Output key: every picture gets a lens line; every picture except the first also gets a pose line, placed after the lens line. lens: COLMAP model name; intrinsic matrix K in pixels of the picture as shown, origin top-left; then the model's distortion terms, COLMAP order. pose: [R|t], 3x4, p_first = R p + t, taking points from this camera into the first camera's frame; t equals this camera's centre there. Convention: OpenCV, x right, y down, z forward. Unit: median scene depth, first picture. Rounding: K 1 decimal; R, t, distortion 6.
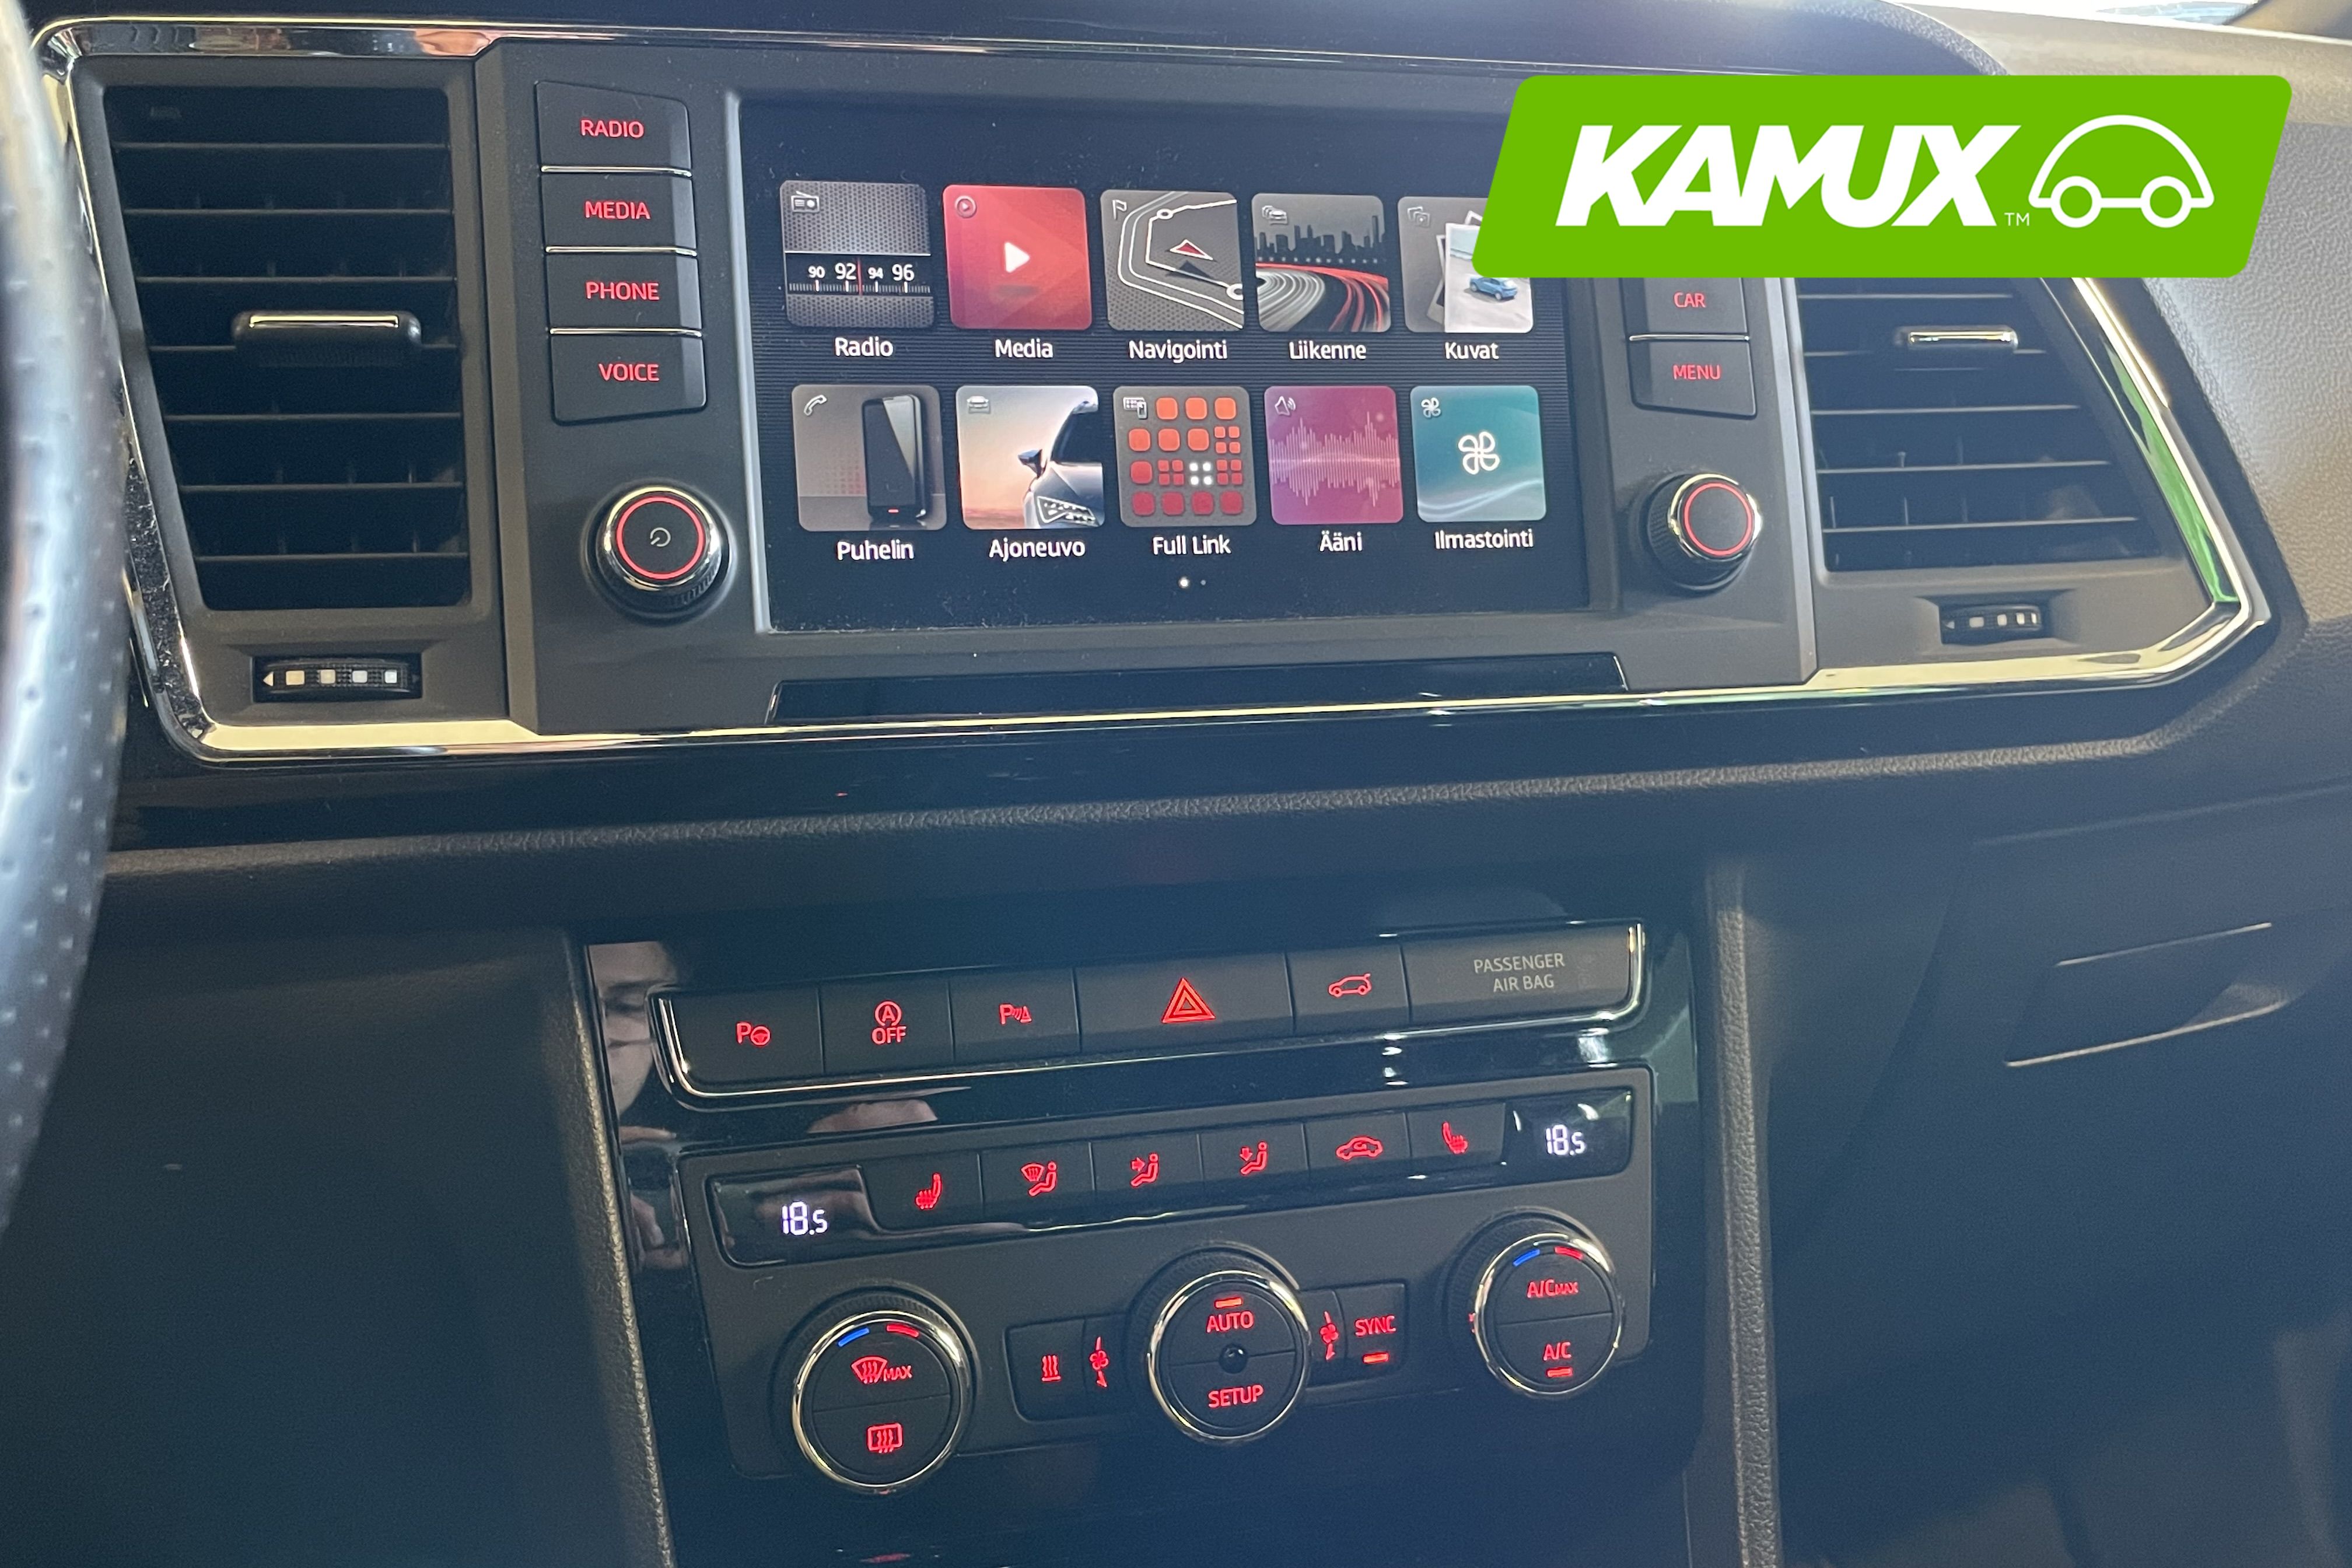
lens RADIAL K [[2080.1, 0, 1176.0], [0, 2080.1, 784.0], [0, 0, 1]] dist [0.061835, -0.001312]
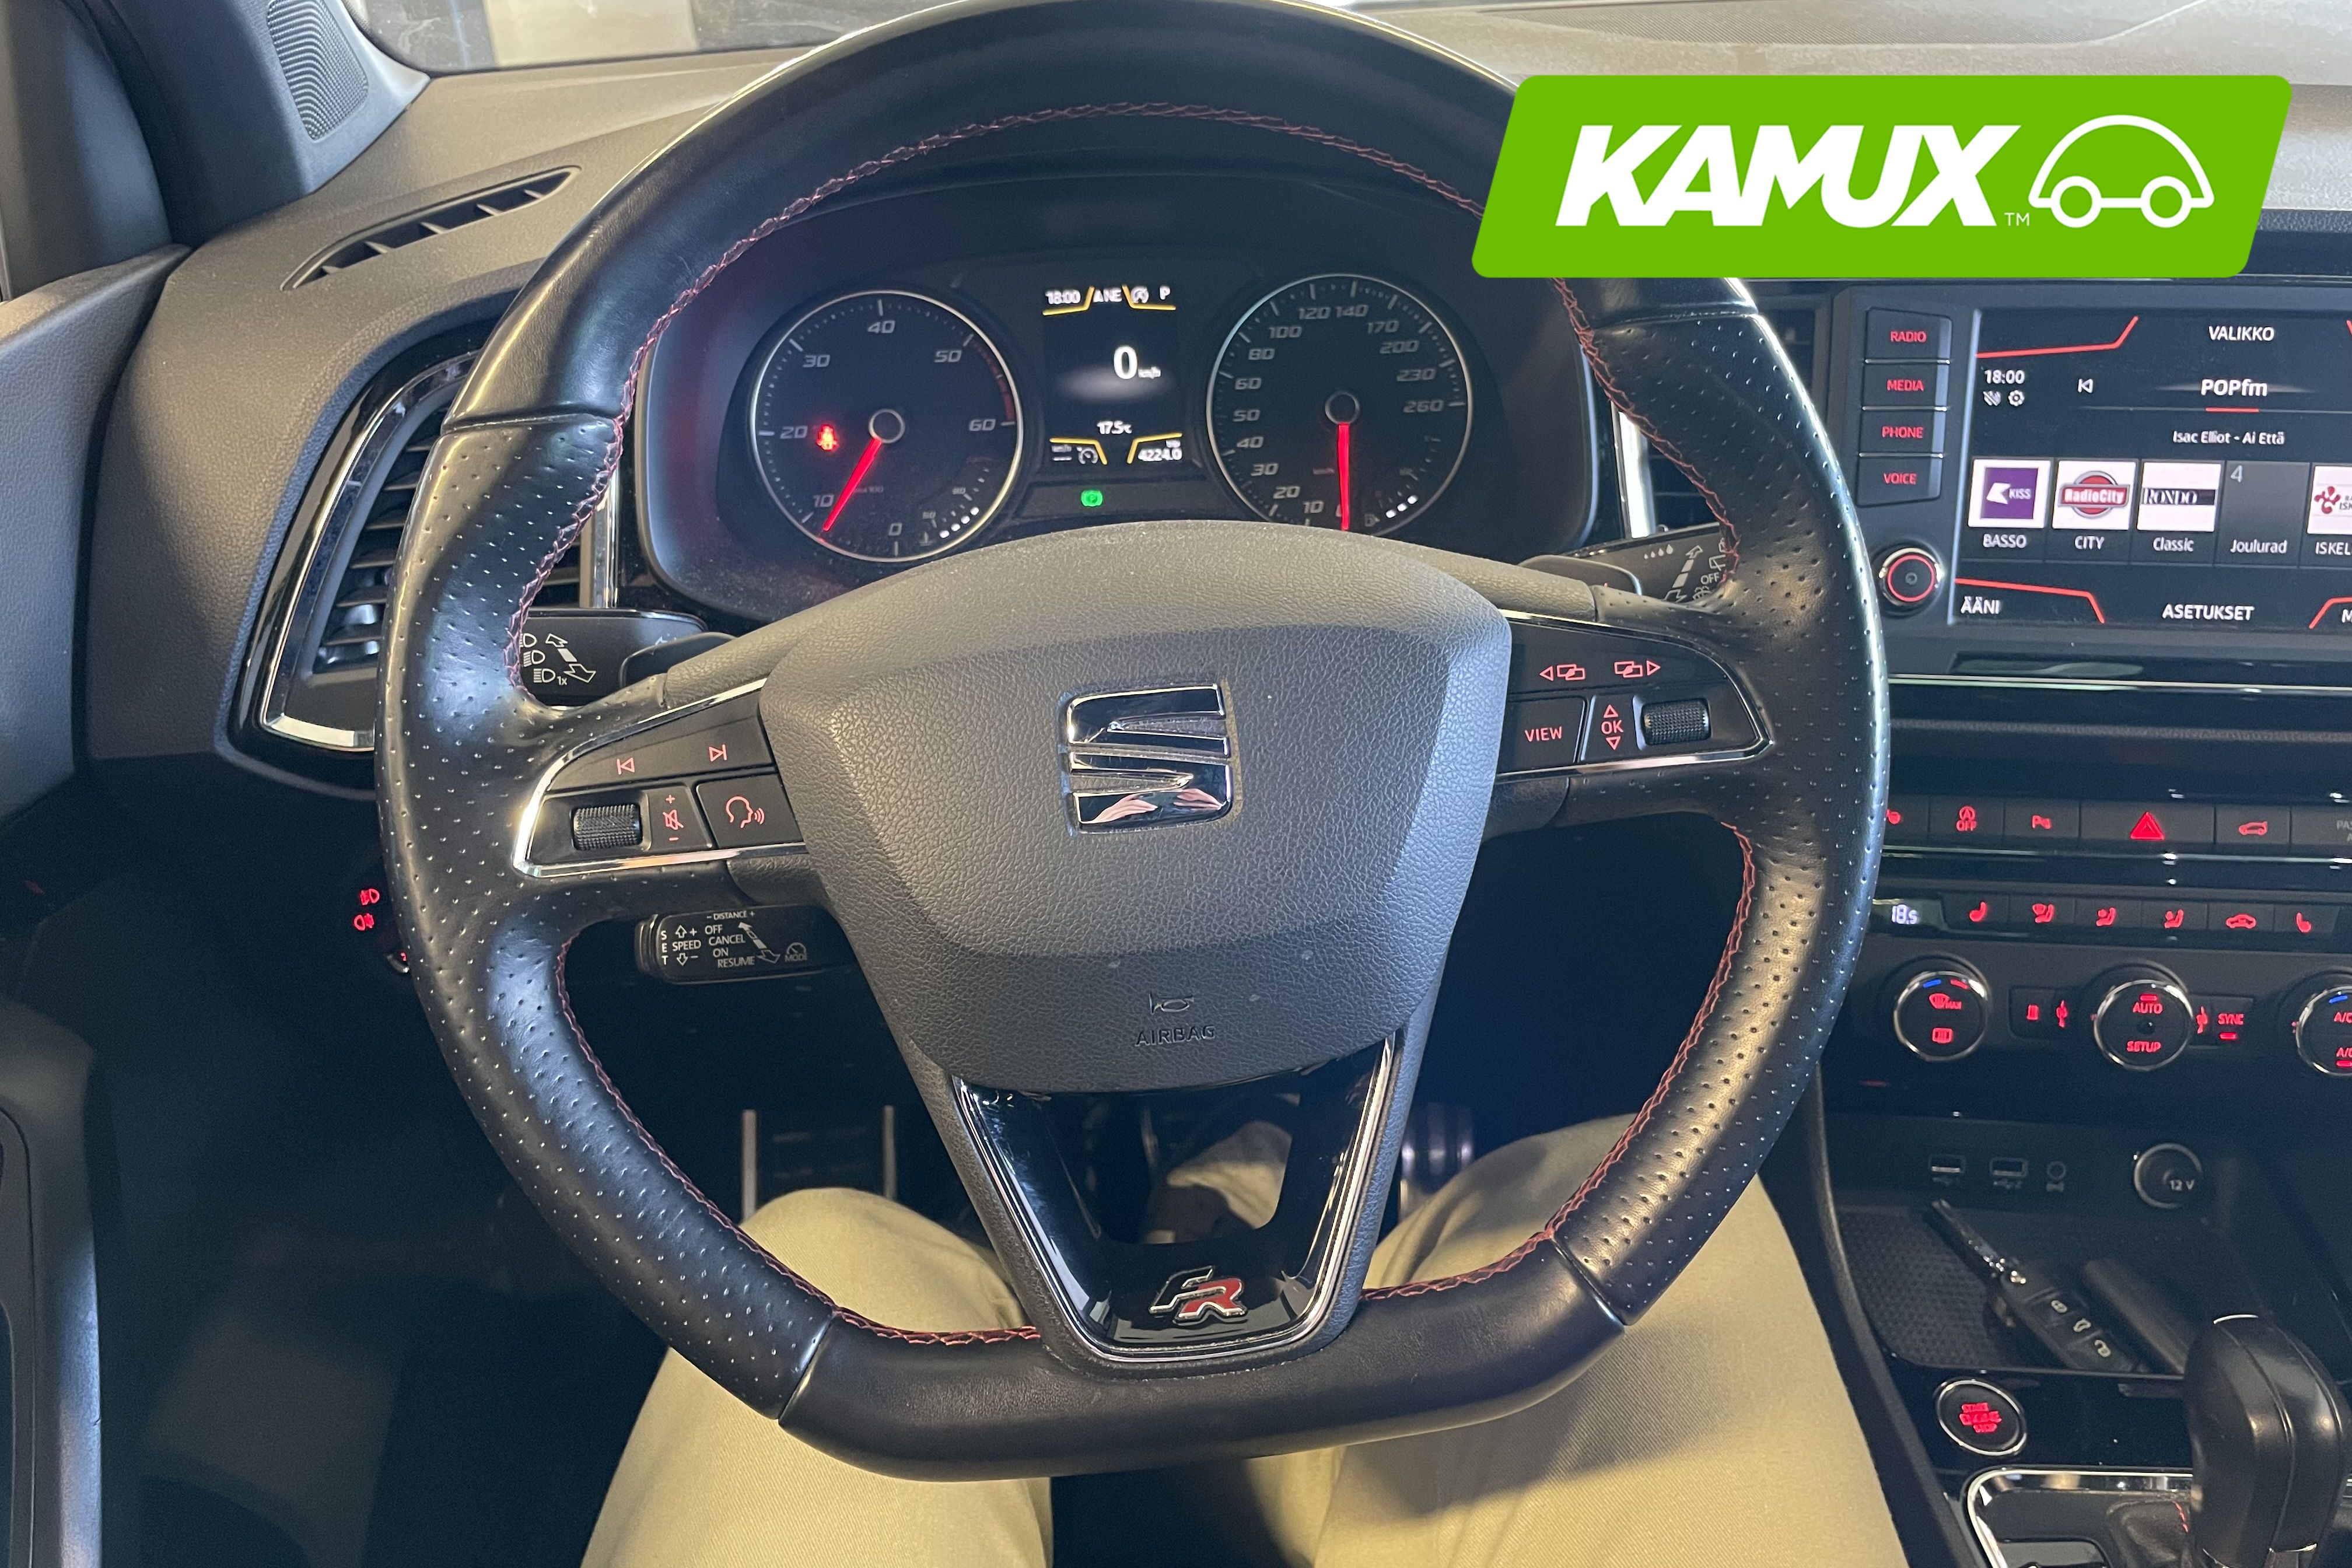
lens RADIAL K [[1836.8, 0, 1176.0], [0, 1836.8, 784.0], [0, 0, 1]] dist [0.128151, -0.216303]
pose [[0.936829, 0.142416, -0.319482, -0.267437], [-0.052490, 0.960257, 0.274138, -0.321992], [0.345826, -0.240051, 0.907072, -0.697807]]
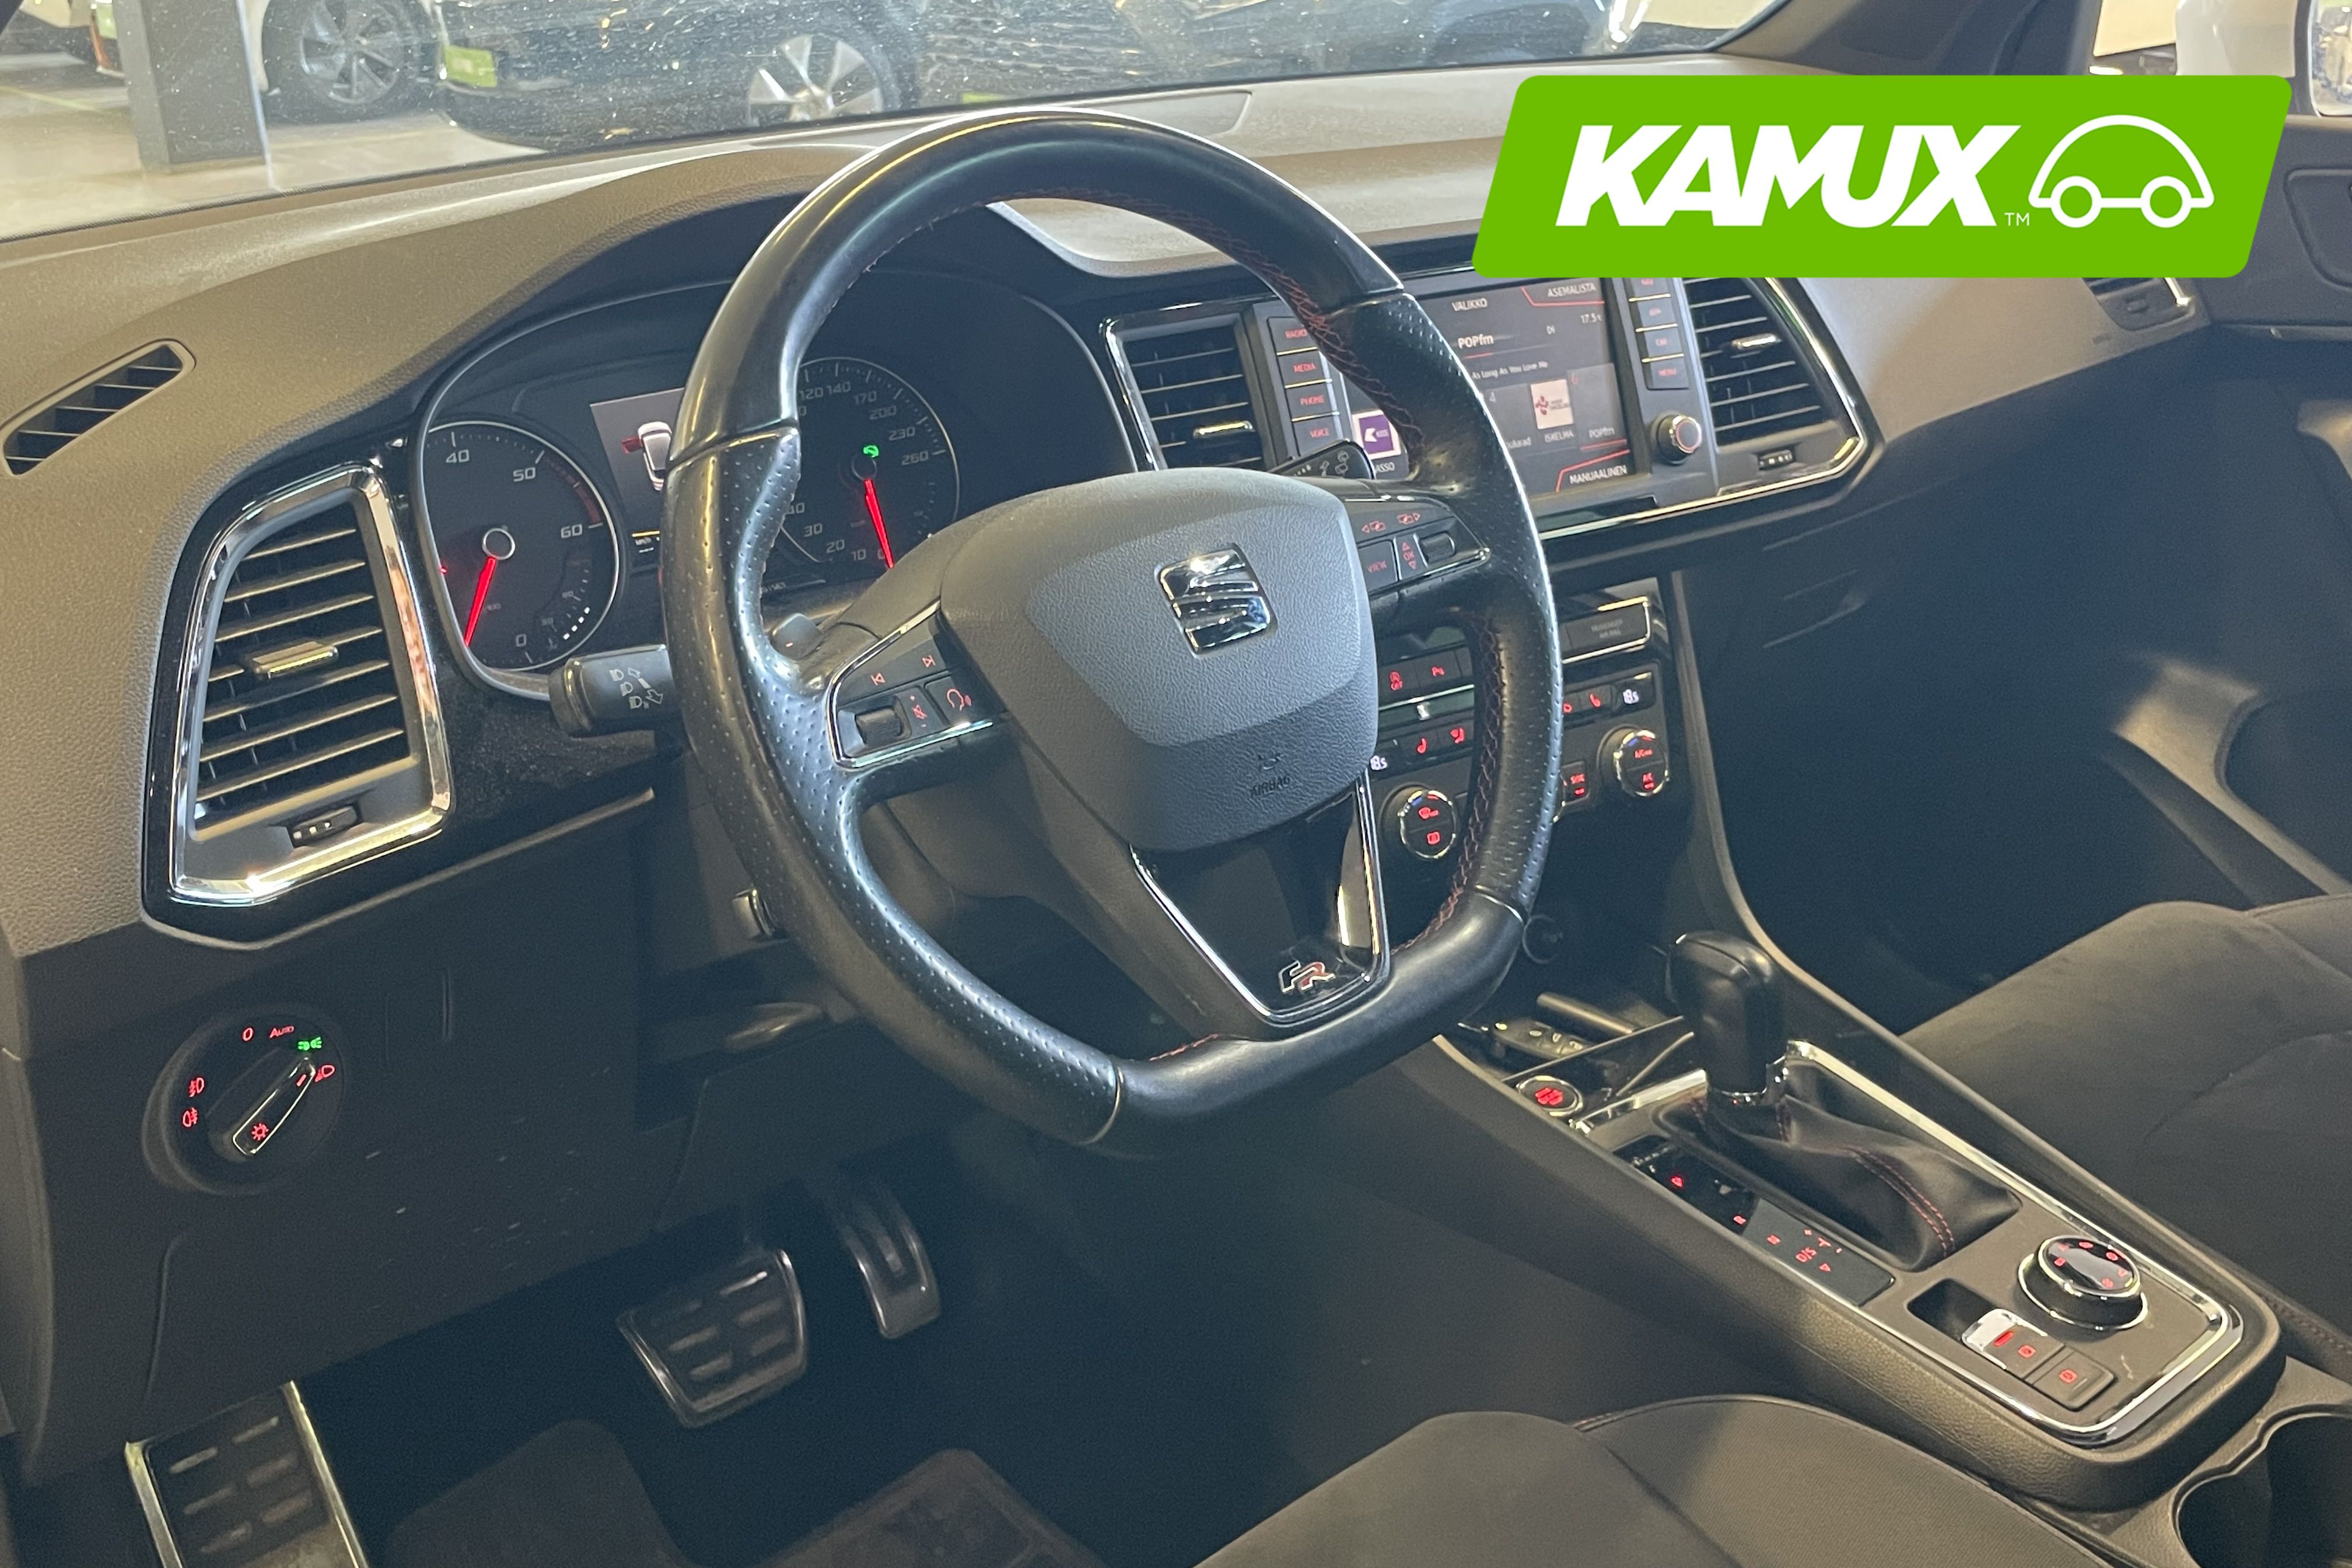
lens RADIAL K [[2404.6, 0, 1176.0], [0, 2404.6, 784.0], [0, 0, 1]] dist [0.099627, -0.007948]
pose [[0.951356, -0.141792, 0.273528, -1.162604], [0.105101, 0.983909, 0.144488, -0.198344], [-0.289614, -0.108711, 0.950950, -1.599291]]
